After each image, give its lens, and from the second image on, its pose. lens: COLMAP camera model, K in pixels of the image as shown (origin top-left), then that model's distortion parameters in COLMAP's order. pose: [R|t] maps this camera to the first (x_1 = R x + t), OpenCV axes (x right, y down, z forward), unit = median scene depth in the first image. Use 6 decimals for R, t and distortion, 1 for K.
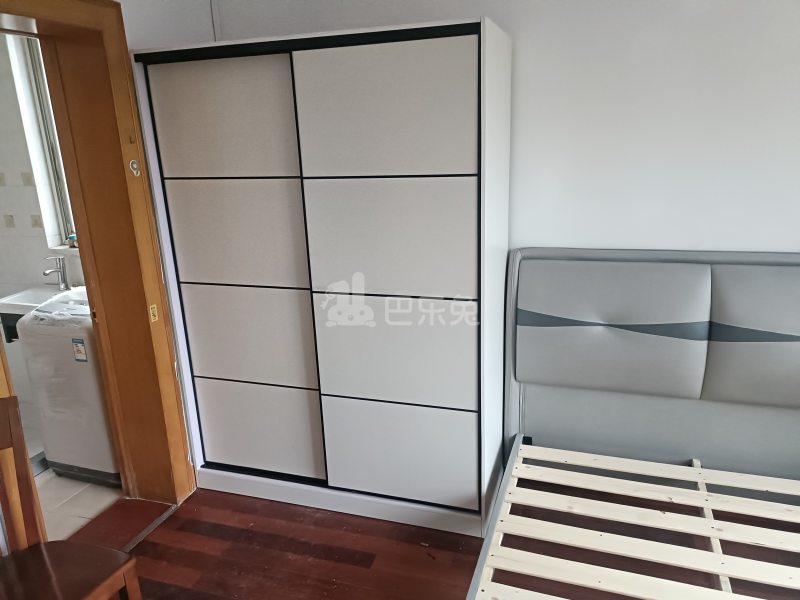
lens RADIAL K [[590.3, 0, 398.0], [0, 590.3, 303.9], [0, 0, 1]] dist [0.065148, -0.059619]
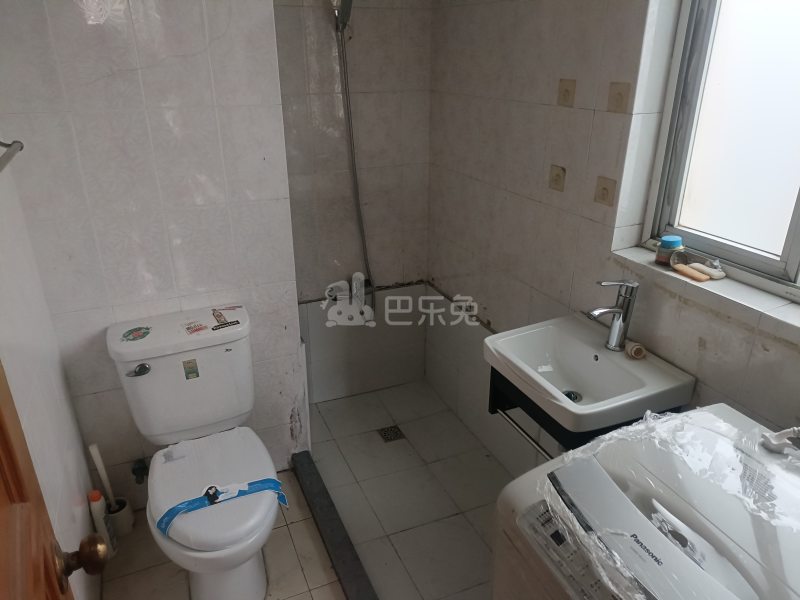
lens RADIAL K [[590.3, 0, 398.0], [0, 590.3, 303.9], [0, 0, 1]] dist [0.065148, -0.059619]
pose [[0.676328, 0.320960, -0.662997, -0.414131], [-0.213083, 0.946844, 0.241004, -0.145012], [0.705107, -0.021724, 0.708768, 0.609681]]
